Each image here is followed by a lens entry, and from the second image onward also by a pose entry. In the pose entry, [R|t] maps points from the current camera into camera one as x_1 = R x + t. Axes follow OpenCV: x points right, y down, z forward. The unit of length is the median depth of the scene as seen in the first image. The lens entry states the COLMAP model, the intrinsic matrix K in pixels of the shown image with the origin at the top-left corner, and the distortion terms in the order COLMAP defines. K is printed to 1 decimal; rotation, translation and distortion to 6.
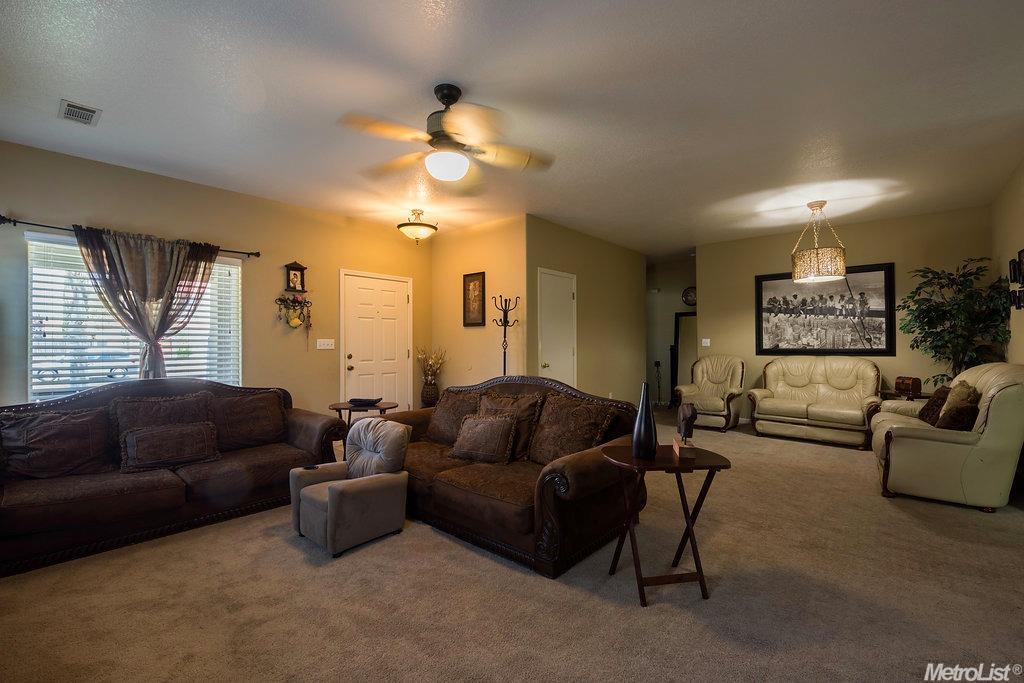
lens RADIAL K [[476.1, 0, 514.2], [0, 476.1, 342.2], [0, 0, 1]] dist [-0.010235, -0.006522]
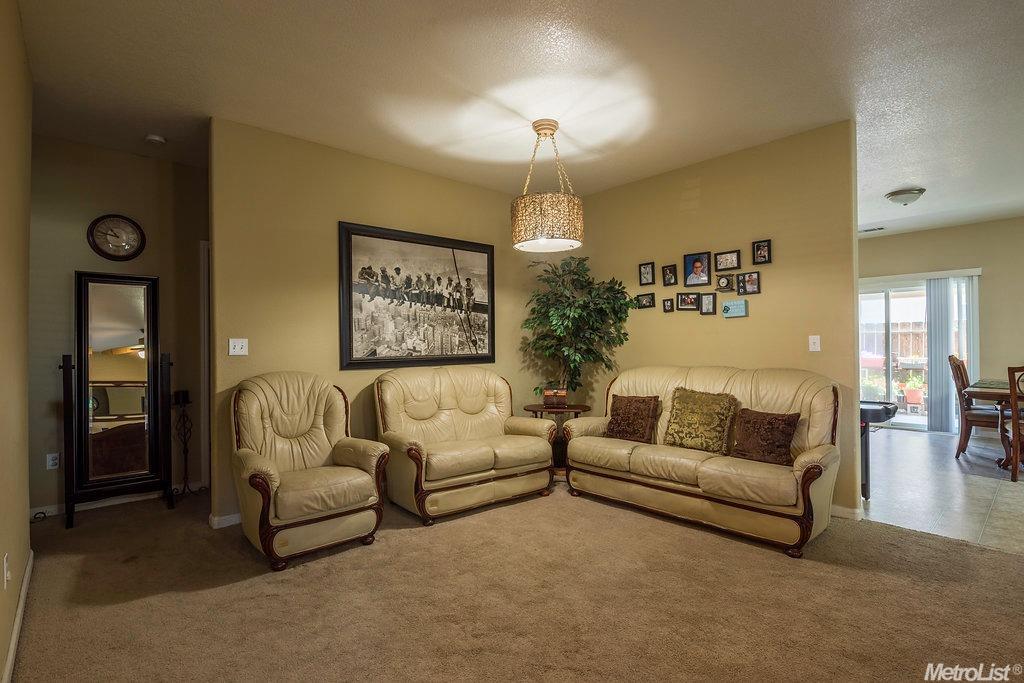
lens RADIAL K [[484.9, 0, 512.2], [0, 484.9, 345.0], [0, 0, 1]] dist [0.001015, 0.000098]
pose [[0.131356, -0.001292, 0.991334, -0.004780], [0.003724, 0.999993, 0.000810, -0.001003], [-0.991328, 0.003585, 0.131360, 0.786136]]
